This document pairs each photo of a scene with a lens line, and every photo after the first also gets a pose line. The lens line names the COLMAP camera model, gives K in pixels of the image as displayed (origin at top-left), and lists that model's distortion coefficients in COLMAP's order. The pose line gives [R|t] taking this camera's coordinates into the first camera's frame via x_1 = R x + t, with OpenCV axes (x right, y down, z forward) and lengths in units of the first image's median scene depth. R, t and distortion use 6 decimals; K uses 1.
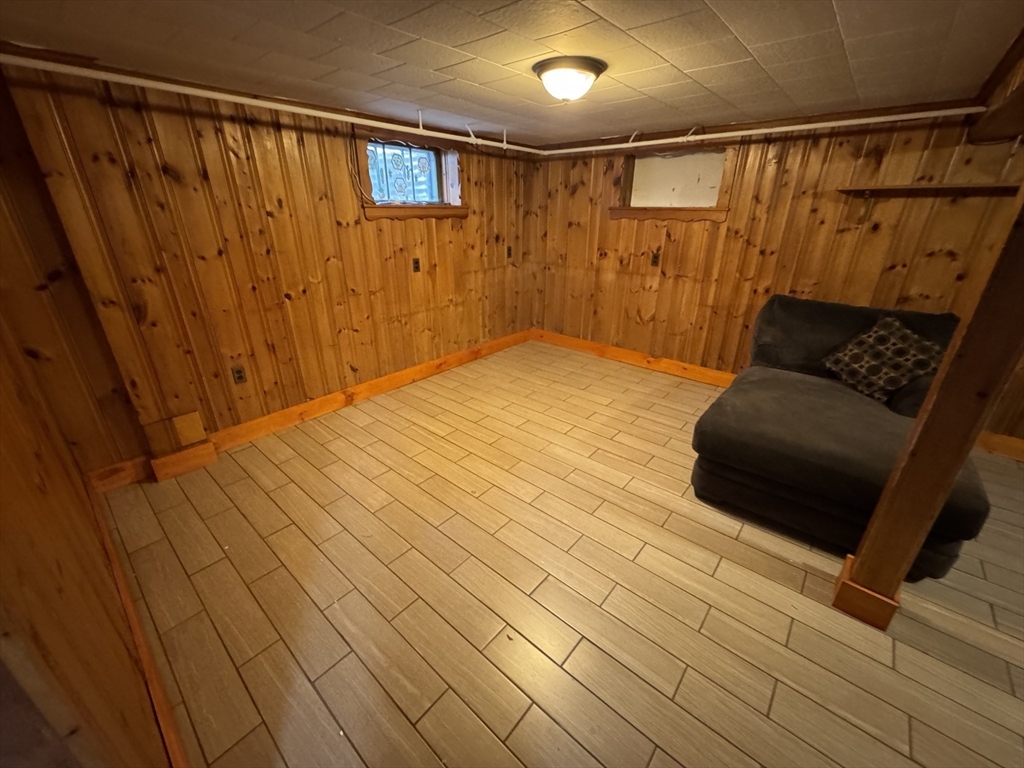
lens RADIAL K [[408.6, 0, 512.0], [0, 408.6, 384.0], [0, 0, 1]] dist [-0.000383, 0.000227]
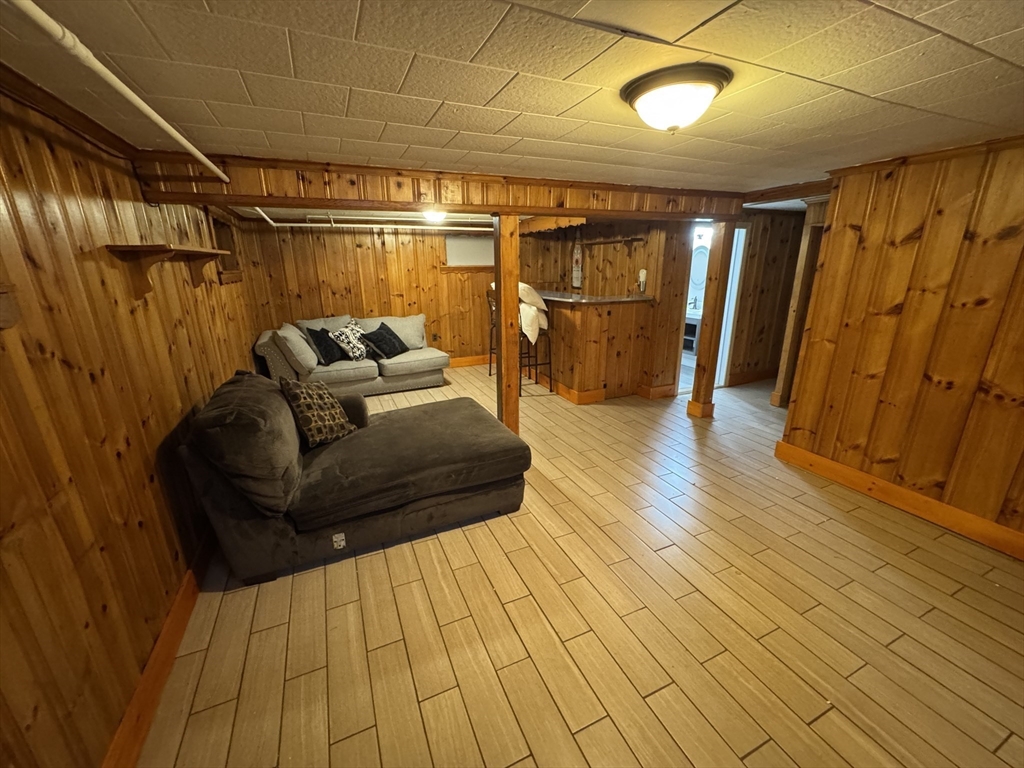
lens RADIAL K [[408.6, 0, 512.0], [0, 408.6, 384.0], [0, 0, 1]] dist [-0.000383, 0.000227]
pose [[-0.907407, -0.116253, 0.403855, 0.038925], [0.170792, 0.776028, 0.607133, -0.628455], [-0.383984, 0.619891, -0.684318, 1.410386]]
